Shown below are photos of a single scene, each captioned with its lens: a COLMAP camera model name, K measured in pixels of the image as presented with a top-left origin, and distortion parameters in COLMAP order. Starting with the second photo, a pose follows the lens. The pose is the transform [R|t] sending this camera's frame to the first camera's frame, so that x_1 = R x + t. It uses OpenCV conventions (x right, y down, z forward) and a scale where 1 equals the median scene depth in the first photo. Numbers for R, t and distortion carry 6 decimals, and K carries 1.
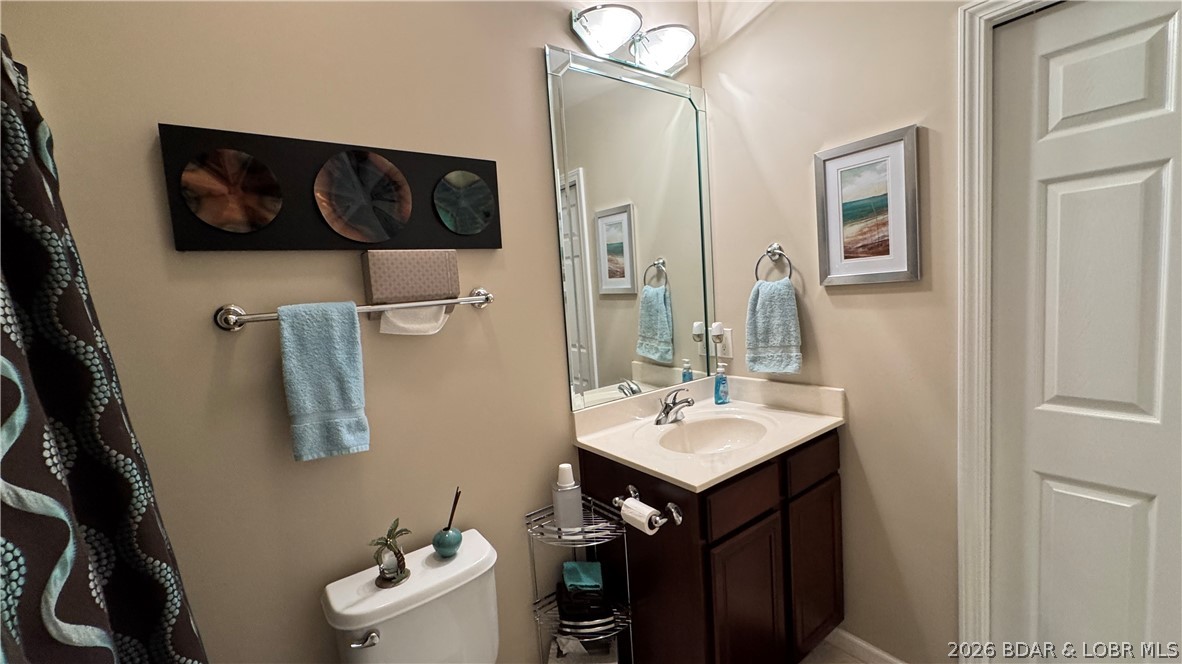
lens RADIAL K [[479.1, 0, 591.0], [0, 479.1, 332.0], [0, 0, 1]] dist [-0.014463, -0.000089]
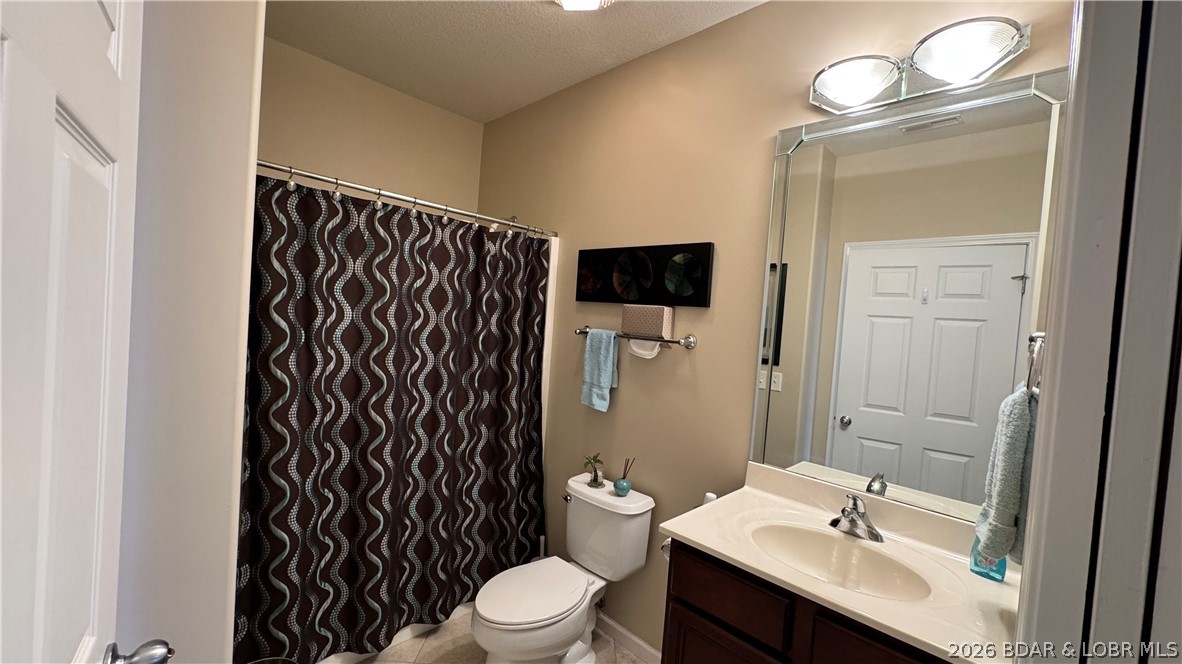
lens RADIAL K [[471.0, 0, 590.0], [0, 471.0, 333.0], [0, 0, 1]] dist [-0.001841, -0.000326]
pose [[0.139054, 0.114657, -0.983625, 1.265494], [-0.179647, 0.979715, 0.088804, -0.198473], [0.973854, 0.164357, 0.156831, 0.608718]]
